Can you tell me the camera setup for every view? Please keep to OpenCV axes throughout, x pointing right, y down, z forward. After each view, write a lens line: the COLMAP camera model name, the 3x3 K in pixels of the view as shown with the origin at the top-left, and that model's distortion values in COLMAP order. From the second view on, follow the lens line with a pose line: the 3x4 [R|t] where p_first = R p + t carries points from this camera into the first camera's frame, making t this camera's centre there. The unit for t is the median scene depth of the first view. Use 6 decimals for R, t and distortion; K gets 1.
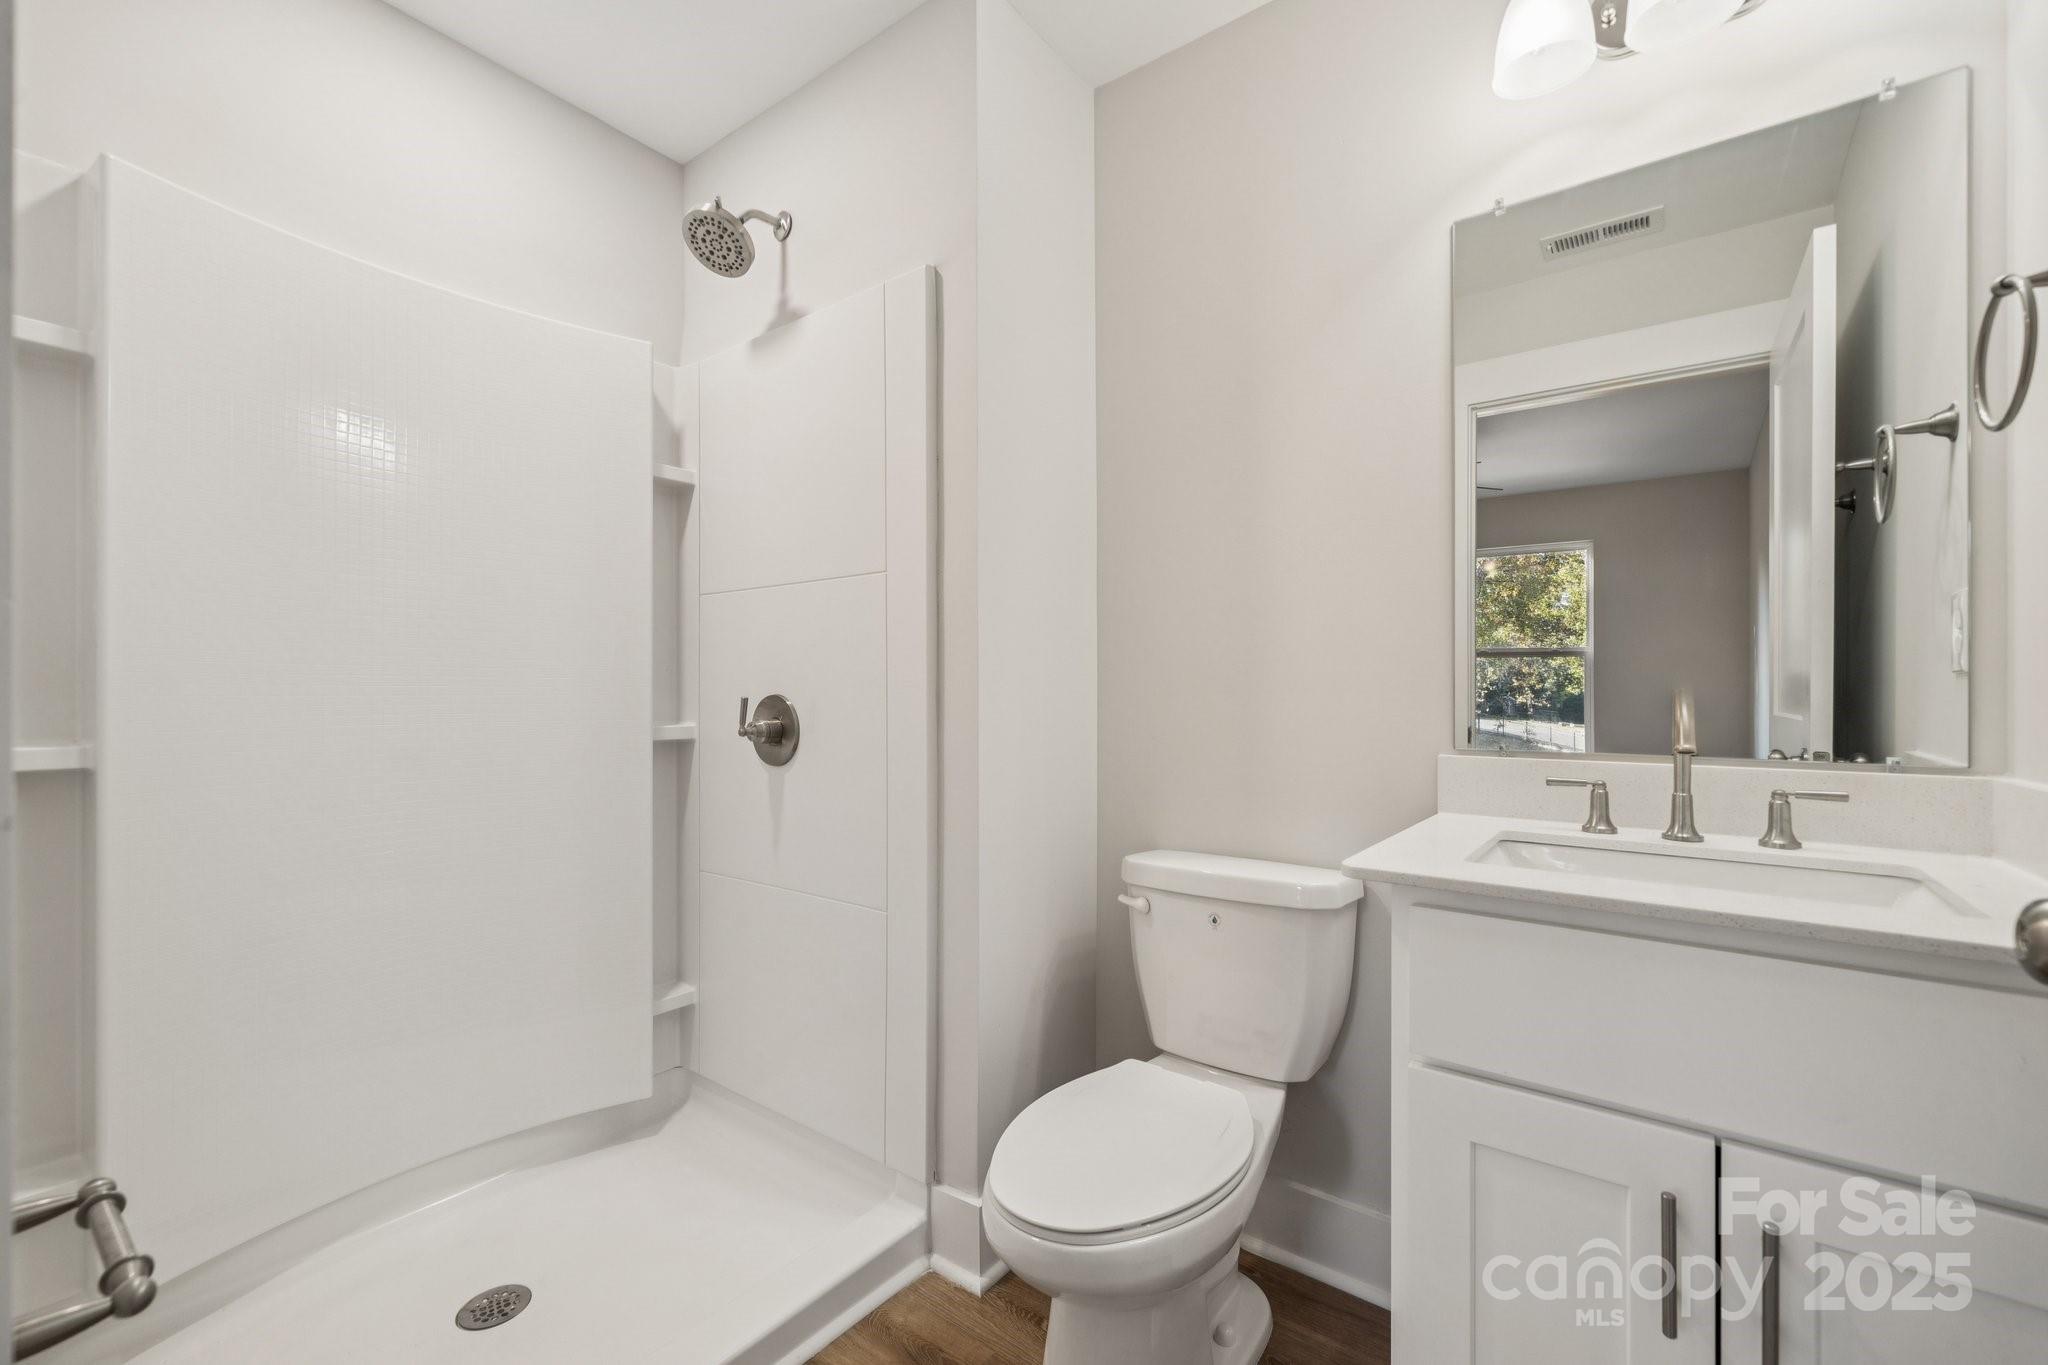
lens RADIAL K [[842.8, 0, 1032.7], [0, 842.8, 688.7], [0, 0, 1]] dist [-0.000984, -0.000064]
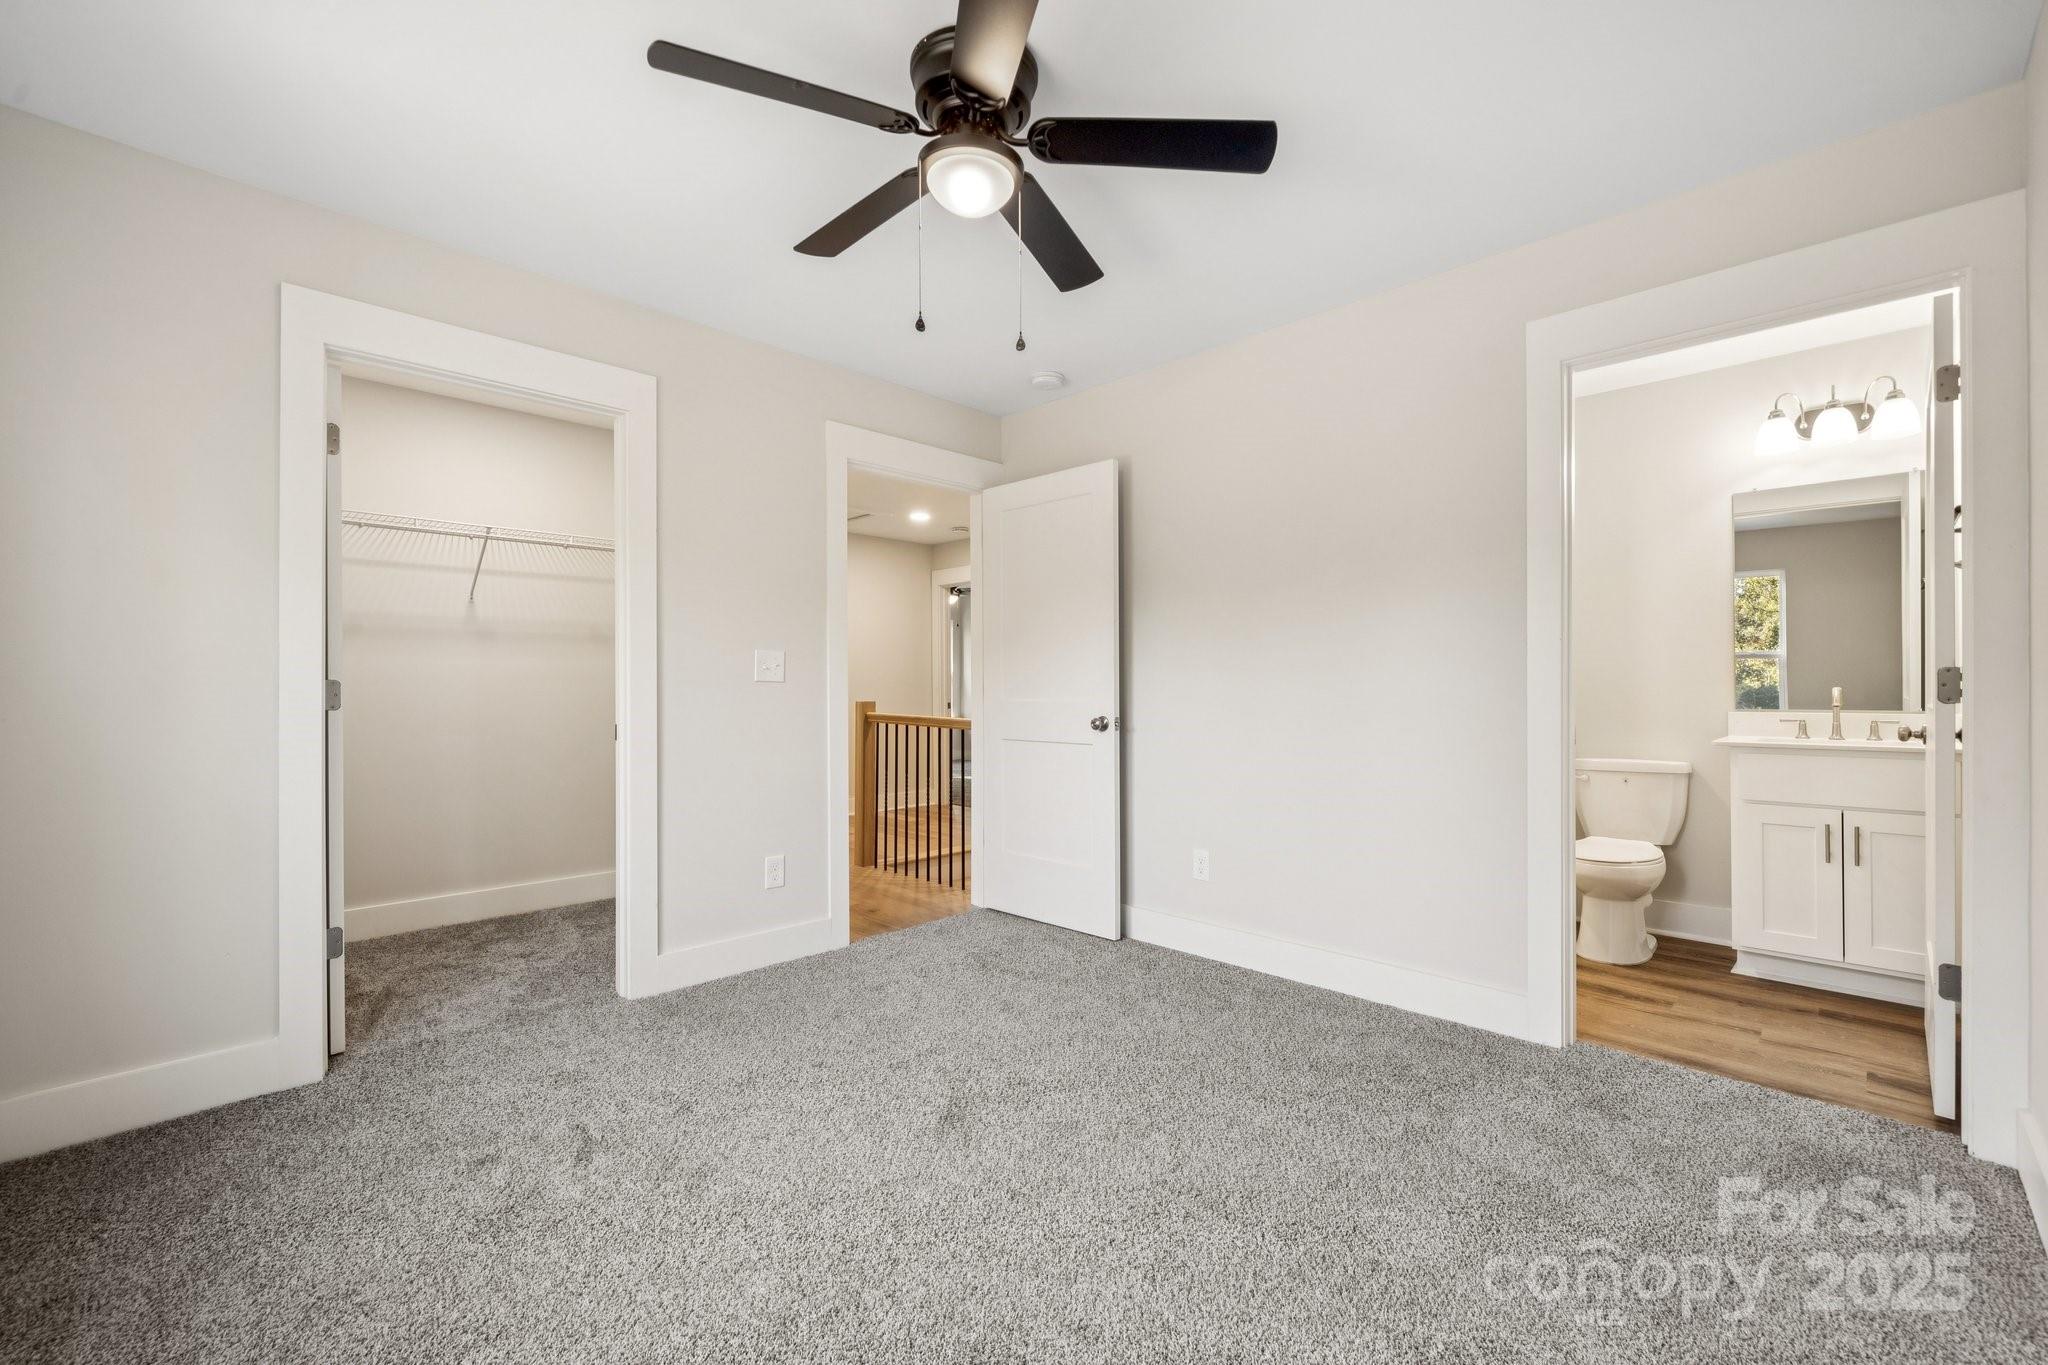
lens RADIAL K [[842.8, 0, 1032.7], [0, 842.8, 688.7], [0, 0, 1]] dist [-0.000984, -0.000064]
pose [[0.990831, -0.015232, -0.134247, -1.259592], [0.014800, 0.999882, -0.004220, -0.007369], [0.134296, 0.002194, 0.990939, -1.798208]]
